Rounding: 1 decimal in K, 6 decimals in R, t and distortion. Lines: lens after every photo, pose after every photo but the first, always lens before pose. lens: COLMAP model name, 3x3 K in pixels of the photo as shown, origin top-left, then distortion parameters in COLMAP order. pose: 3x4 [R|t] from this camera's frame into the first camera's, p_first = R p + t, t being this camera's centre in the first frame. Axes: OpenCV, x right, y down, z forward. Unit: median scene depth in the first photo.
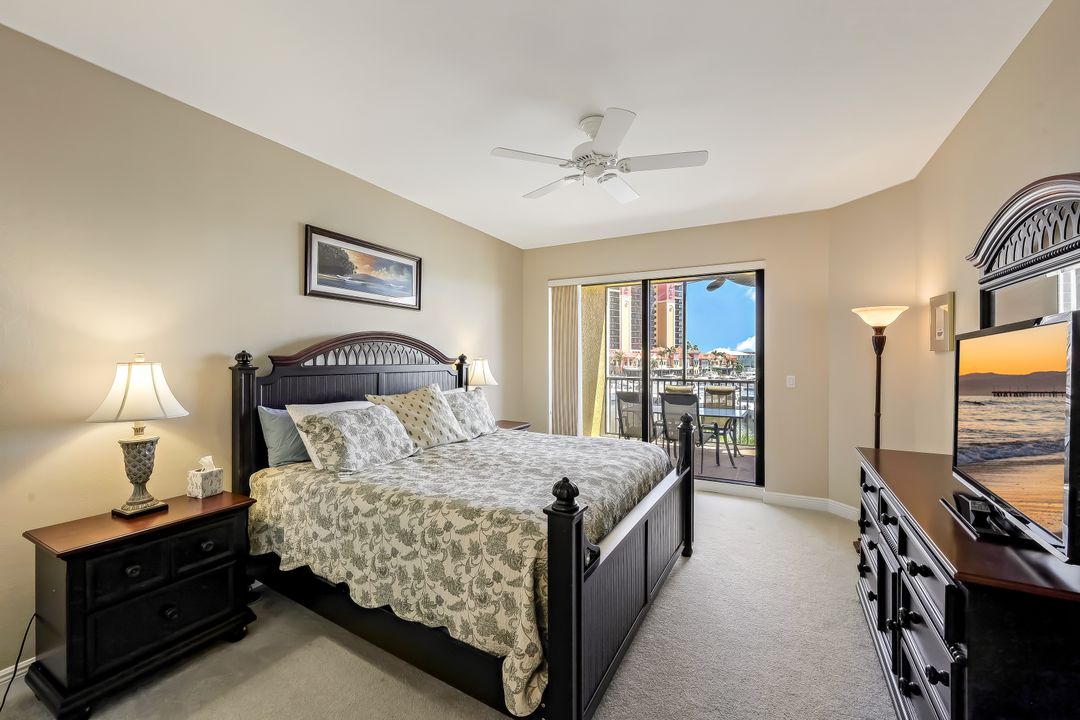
lens RADIAL K [[436.4, 0, 540.5], [0, 436.4, 361.8], [0, 0, 1]] dist [-0.000052, -0.001376]
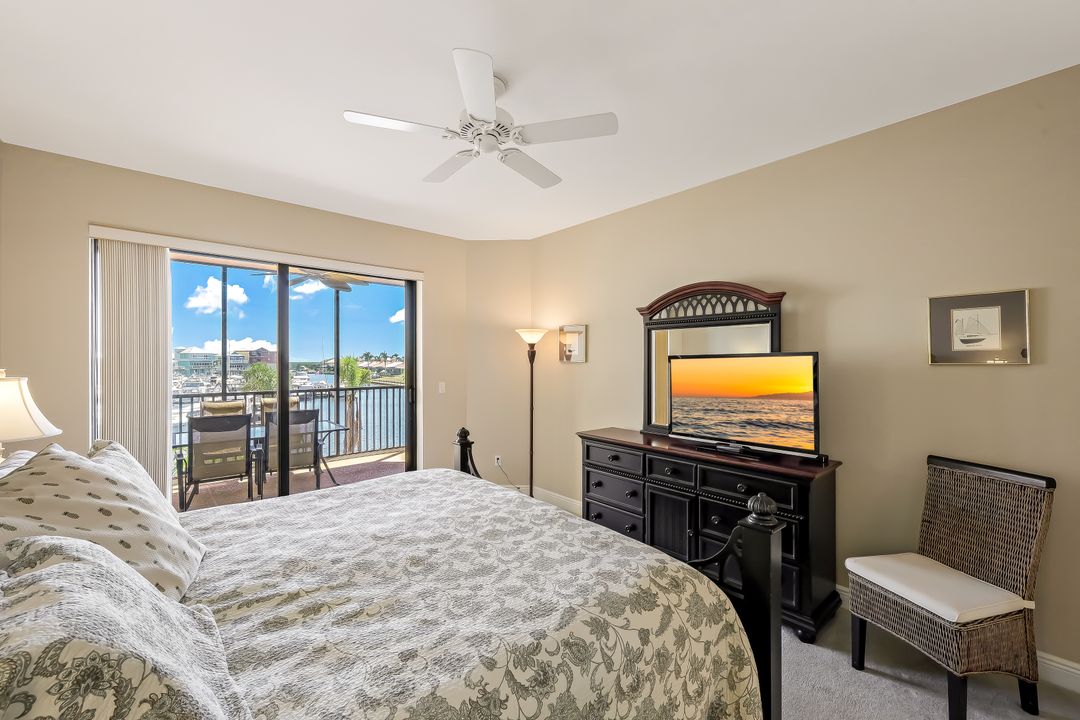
lens RADIAL K [[436.4, 0, 539.3], [0, 436.4, 361.1], [0, 0, 1]] dist [-0.000052, -0.001376]
pose [[0.343948, -0.000545, 0.938989, -0.687446], [0.008507, 0.999961, -0.002536, -0.031159], [-0.938950, 0.008860, 0.343939, 0.711970]]
